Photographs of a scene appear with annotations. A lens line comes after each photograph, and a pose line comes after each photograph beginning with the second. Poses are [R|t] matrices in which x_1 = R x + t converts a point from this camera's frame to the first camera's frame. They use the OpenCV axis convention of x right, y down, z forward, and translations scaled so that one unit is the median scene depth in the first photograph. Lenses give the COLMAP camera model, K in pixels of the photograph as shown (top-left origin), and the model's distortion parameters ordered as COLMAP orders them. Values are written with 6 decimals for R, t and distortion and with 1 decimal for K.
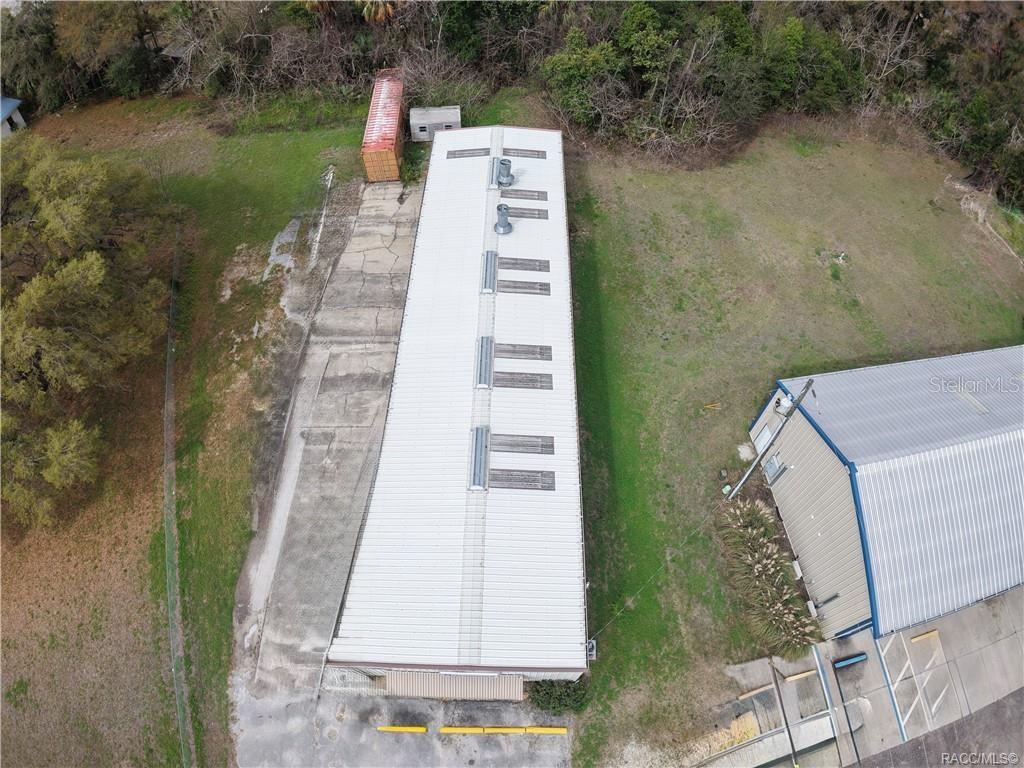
lens RADIAL K [[593.7, 0, 505.2], [0, 593.7, 386.9], [0, 0, 1]] dist [-0.170654, 0.015768]
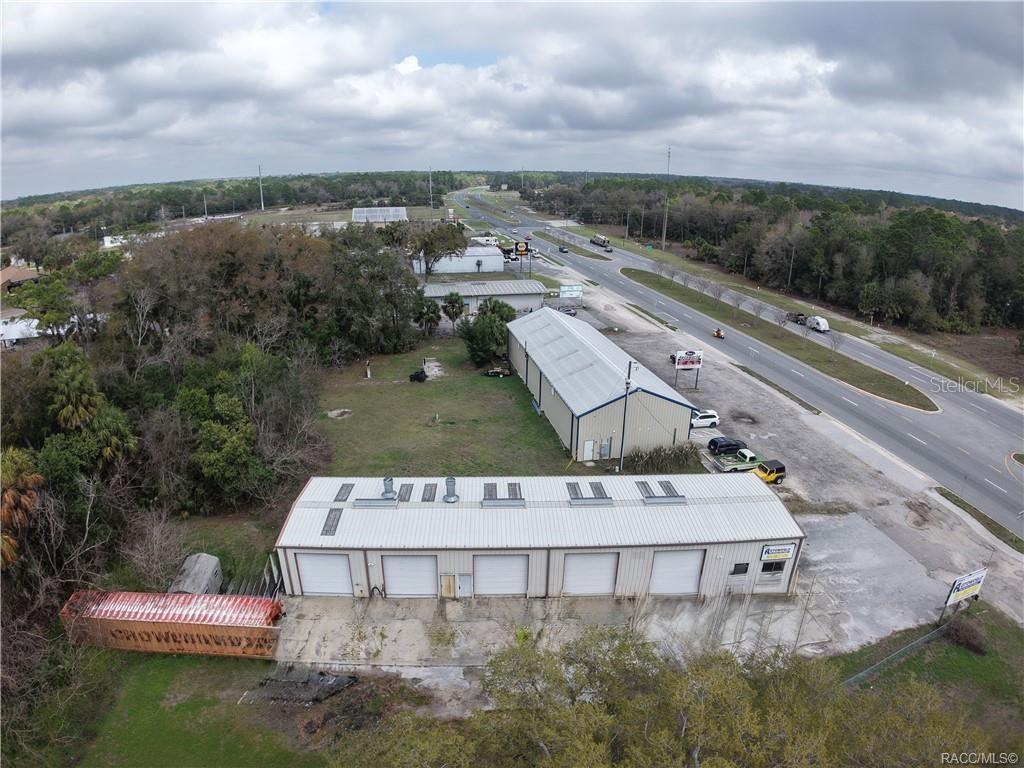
lens RADIAL K [[593.7, 0, 502.2], [0, 593.7, 385.0], [0, 0, 1]] dist [-0.170654, 0.015768]
pose [[-0.049275, -0.338992, 0.939498, -1.360262], [0.828831, 0.511002, 0.227852, -0.742466], [-0.557325, 0.789913, 0.255787, 0.581414]]
